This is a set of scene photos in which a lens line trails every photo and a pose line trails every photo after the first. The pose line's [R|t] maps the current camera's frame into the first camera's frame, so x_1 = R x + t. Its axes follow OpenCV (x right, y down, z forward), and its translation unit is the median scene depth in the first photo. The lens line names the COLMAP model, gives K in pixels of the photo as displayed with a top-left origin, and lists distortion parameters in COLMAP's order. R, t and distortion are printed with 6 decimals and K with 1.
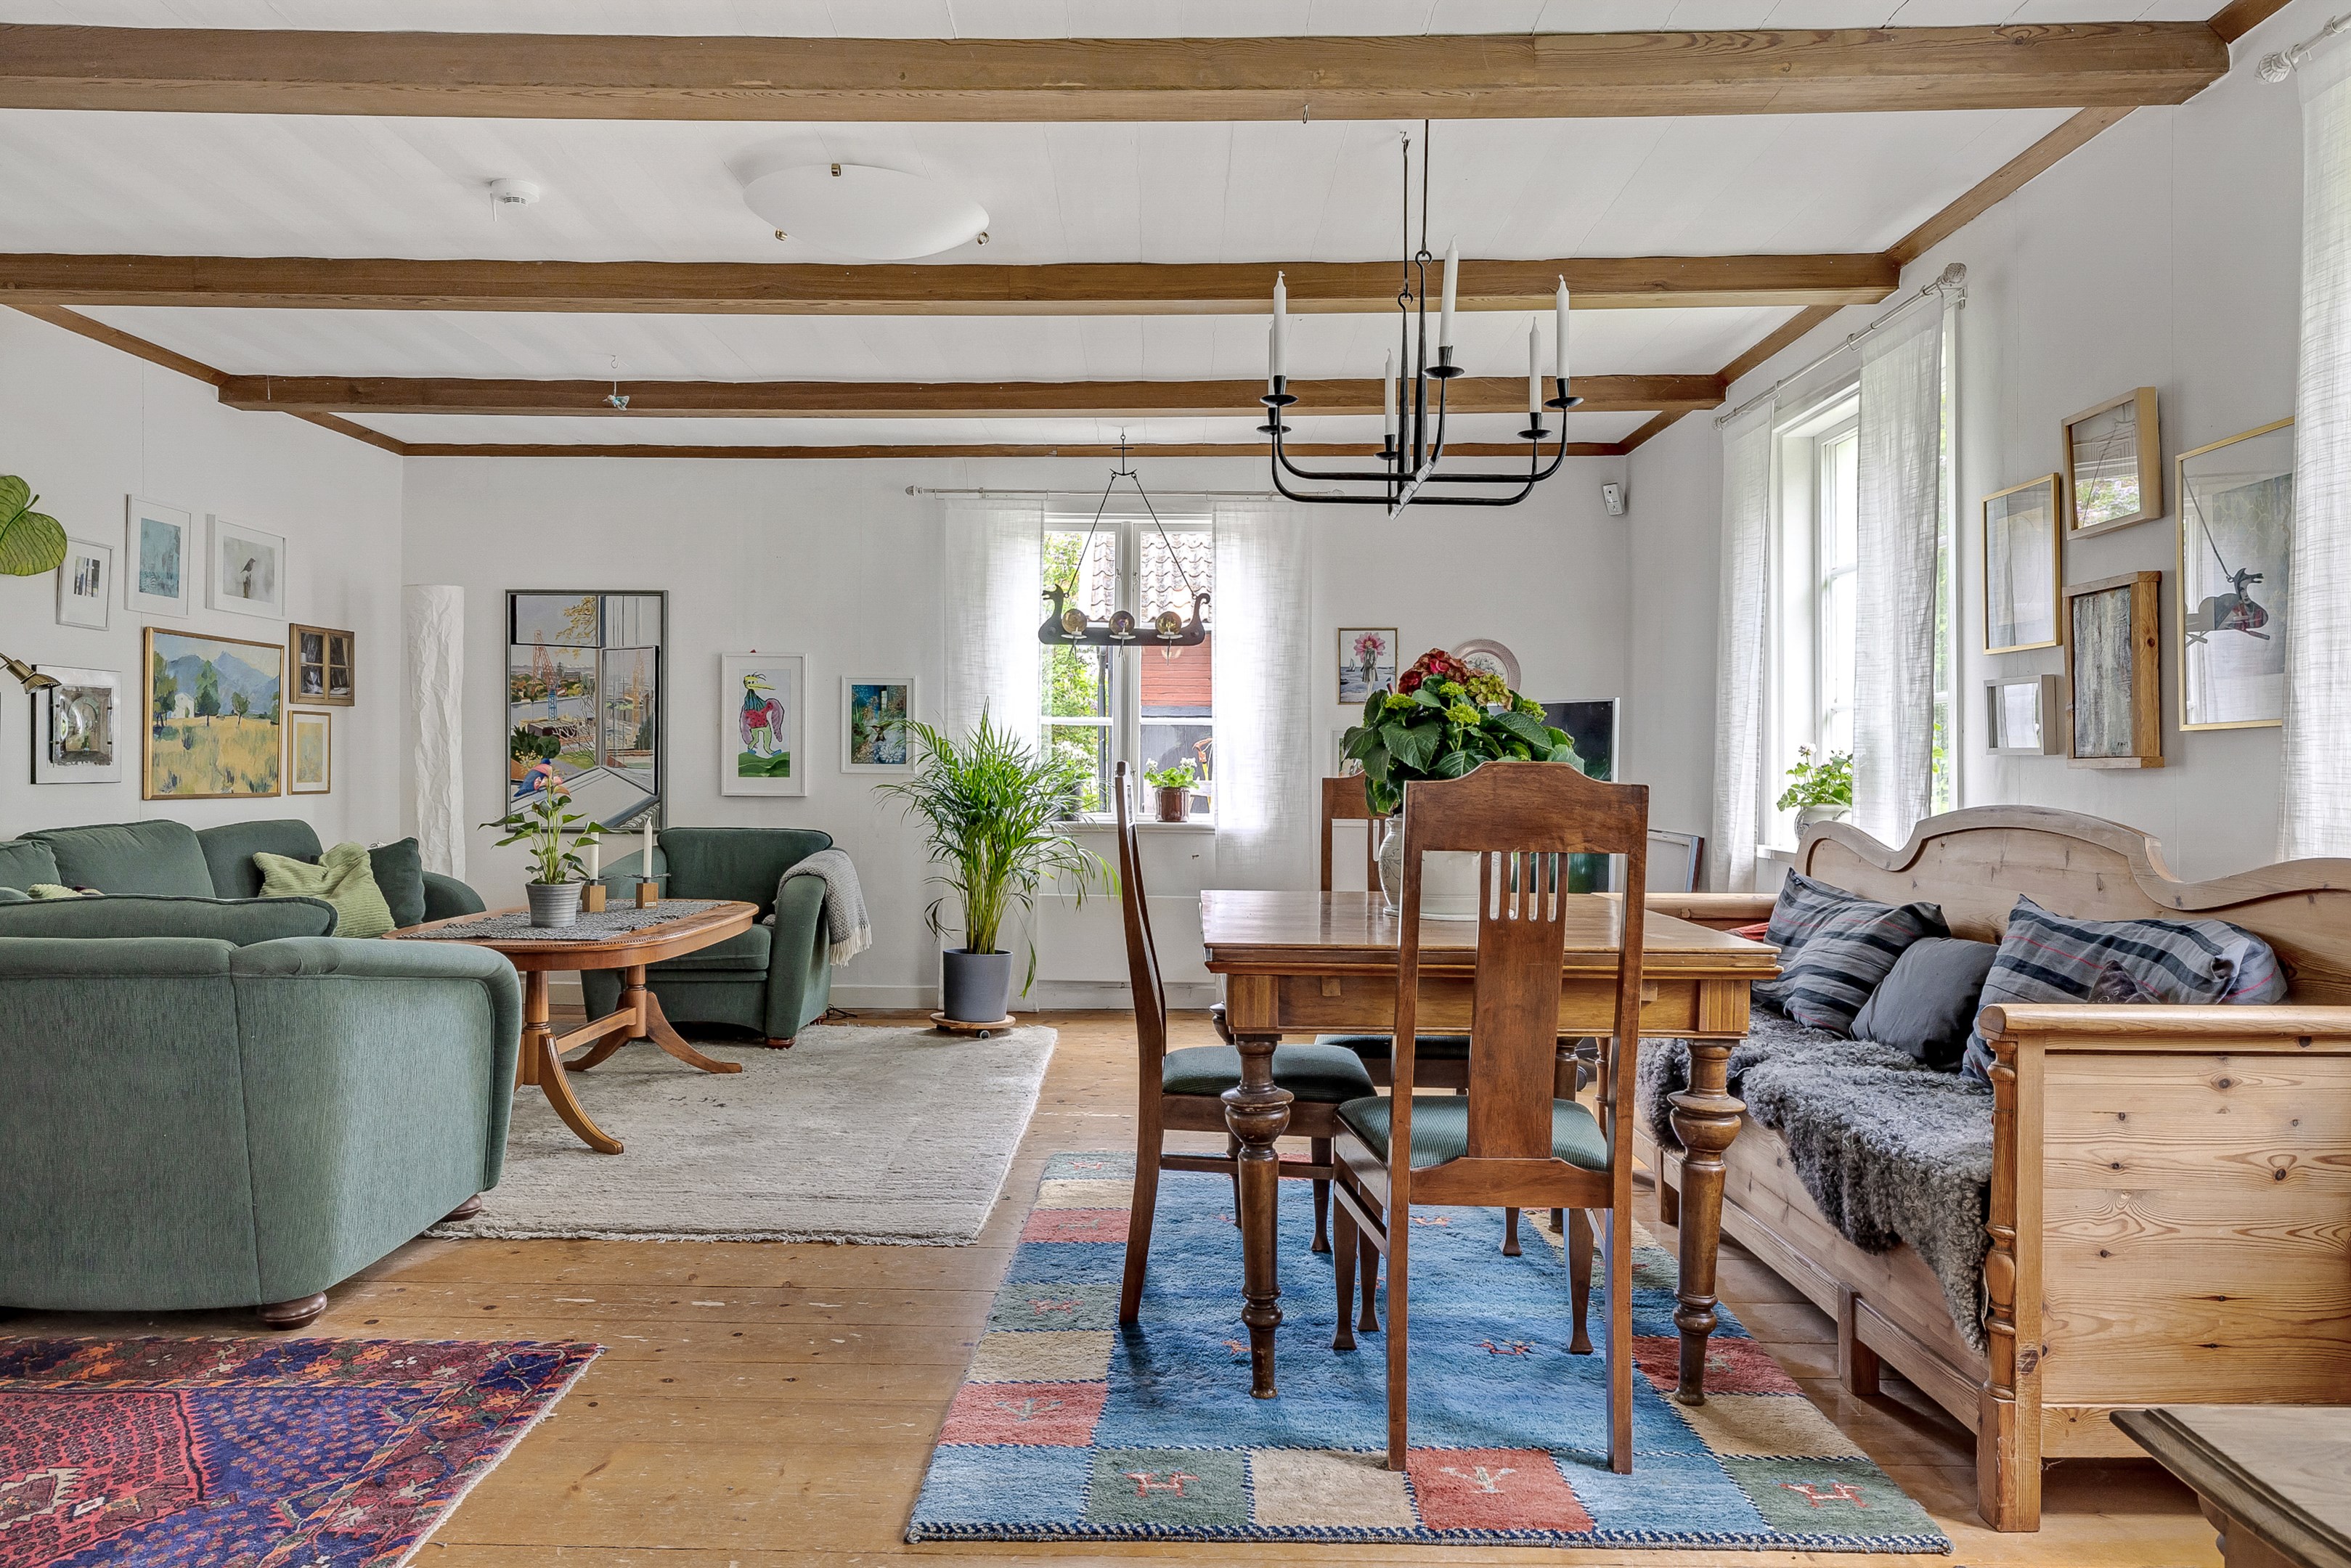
lens RADIAL K [[1369.2, 0, 1175.5], [0, 1369.2, 784.0], [0, 0, 1]] dist [0.015329, 0.000572]
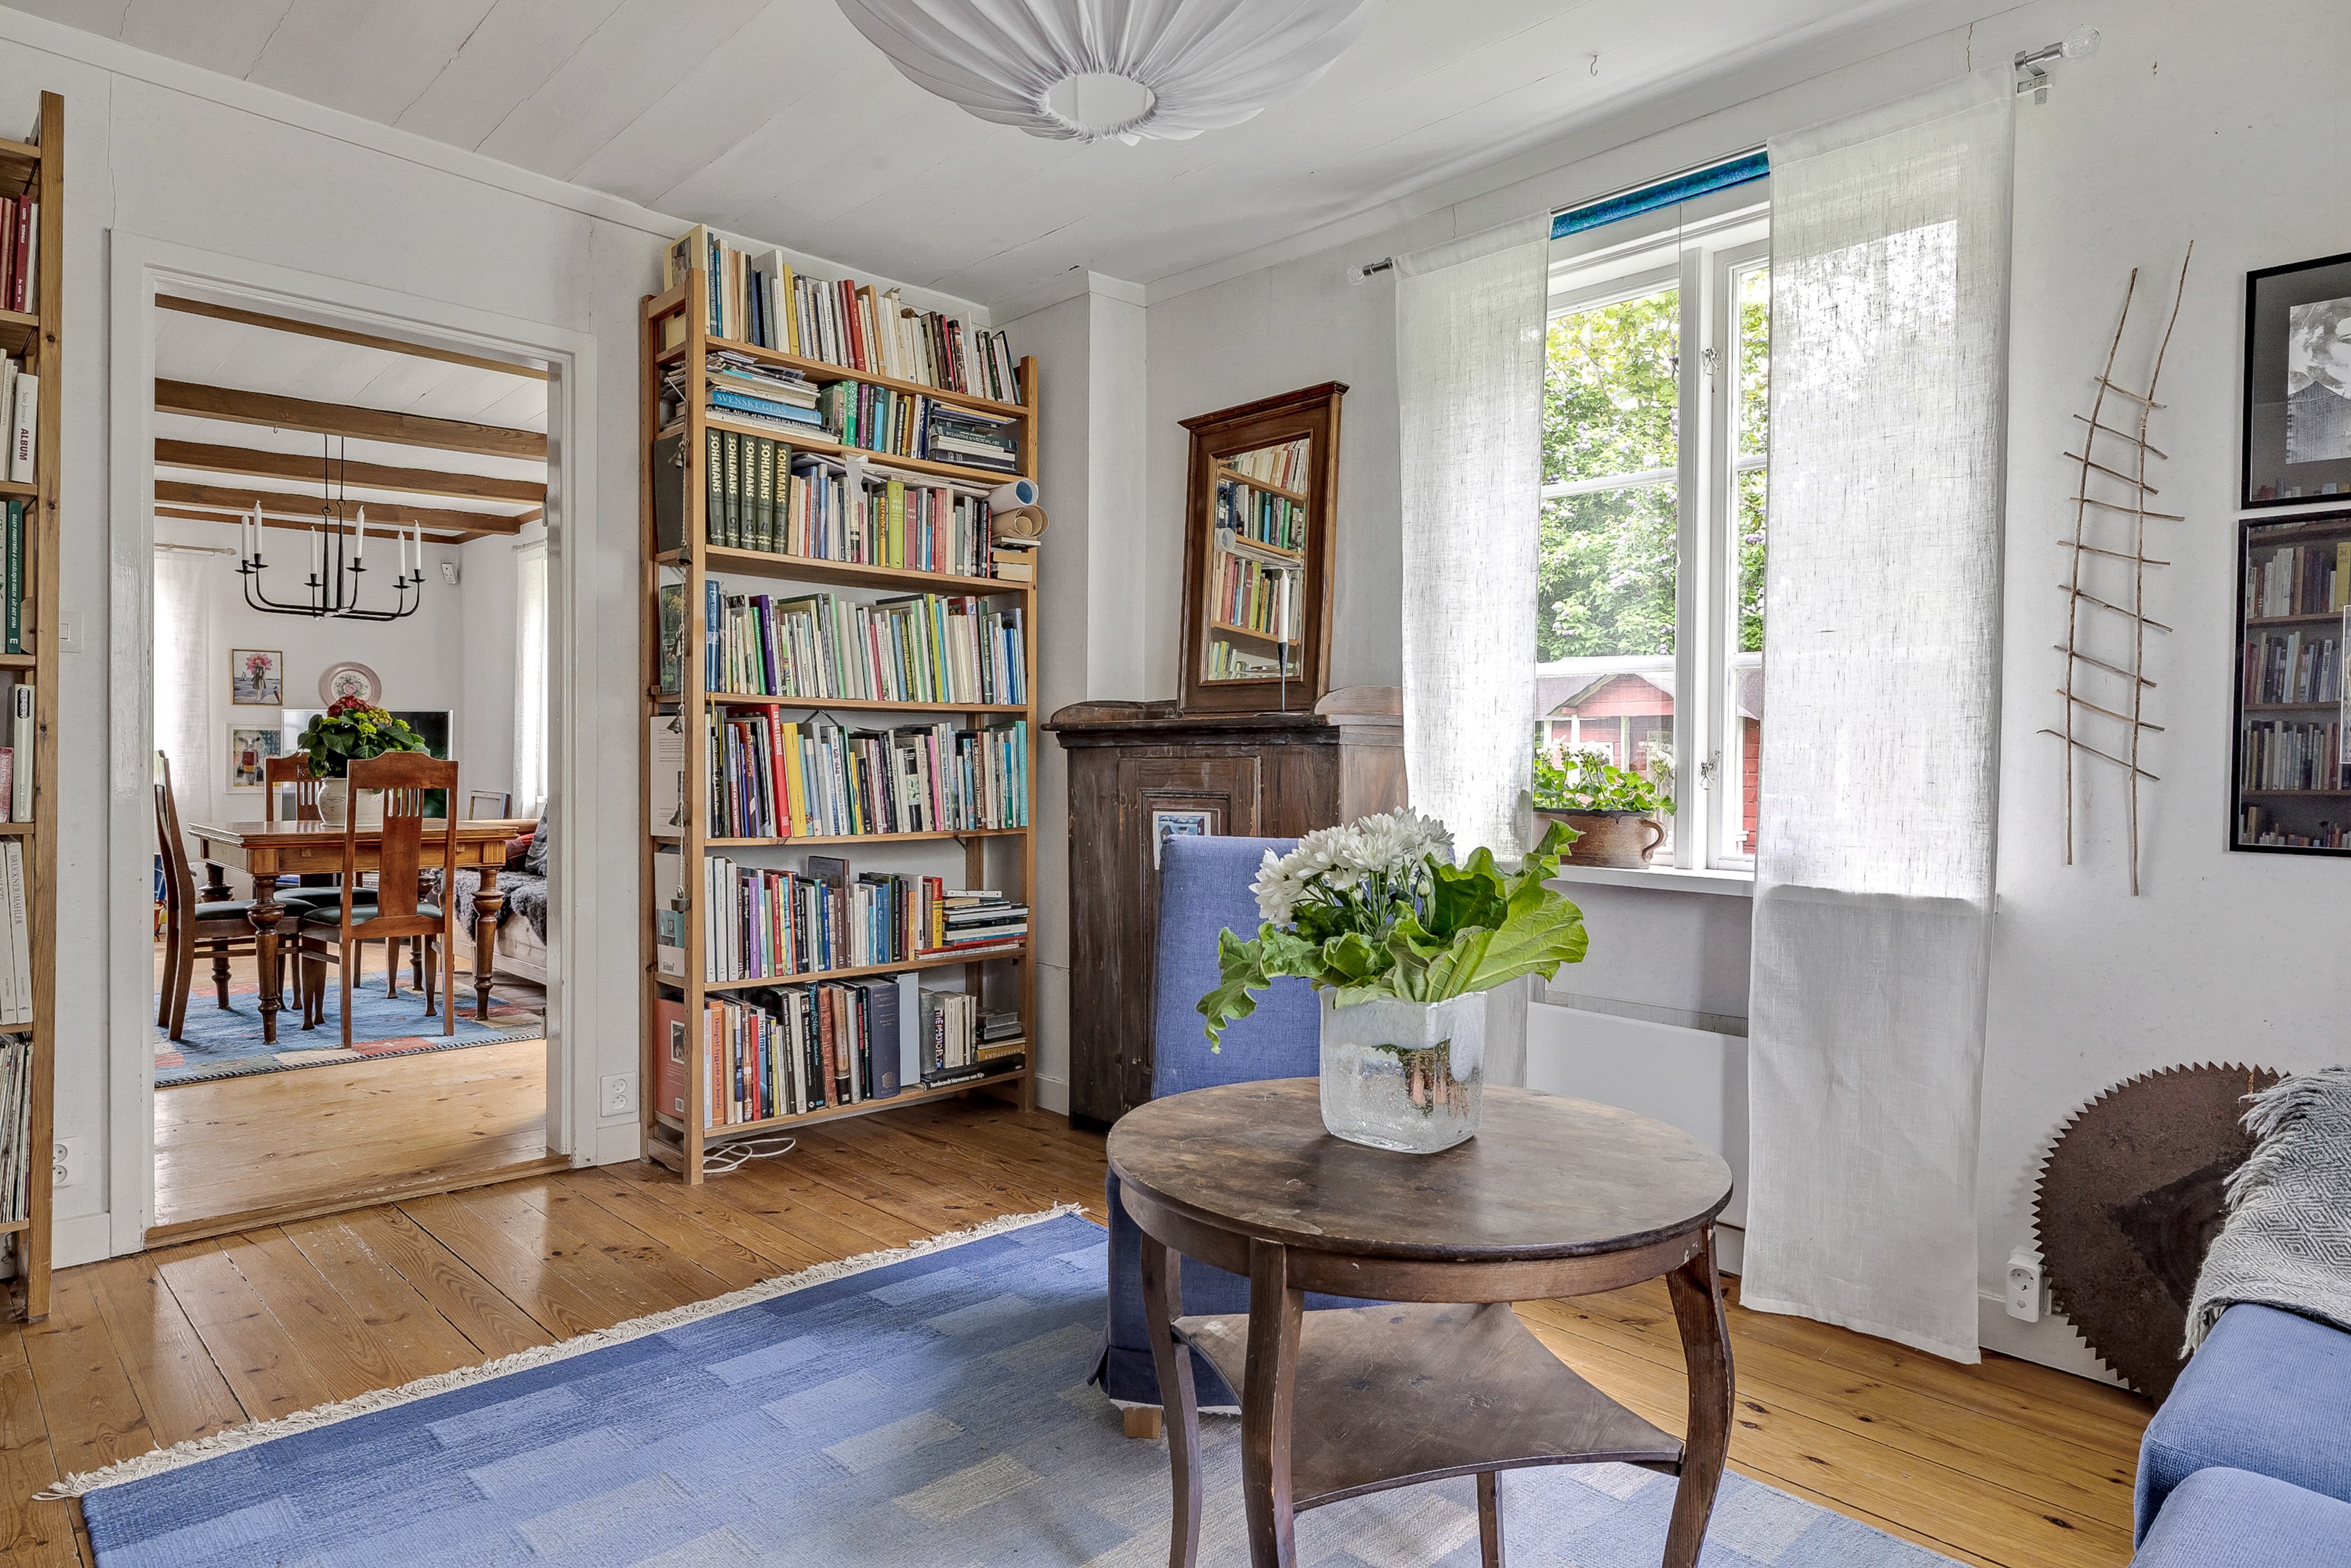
lens RADIAL K [[1369.2, 0, 1175.5], [0, 1369.2, 784.0], [0, 0, 1]] dist [0.015329, 0.000572]
pose [[0.706803, -0.011302, 0.707320, -0.391927], [0.001969, 0.999900, 0.014009, 0.007492], [-0.707408, -0.008509, 0.706754, -1.317282]]
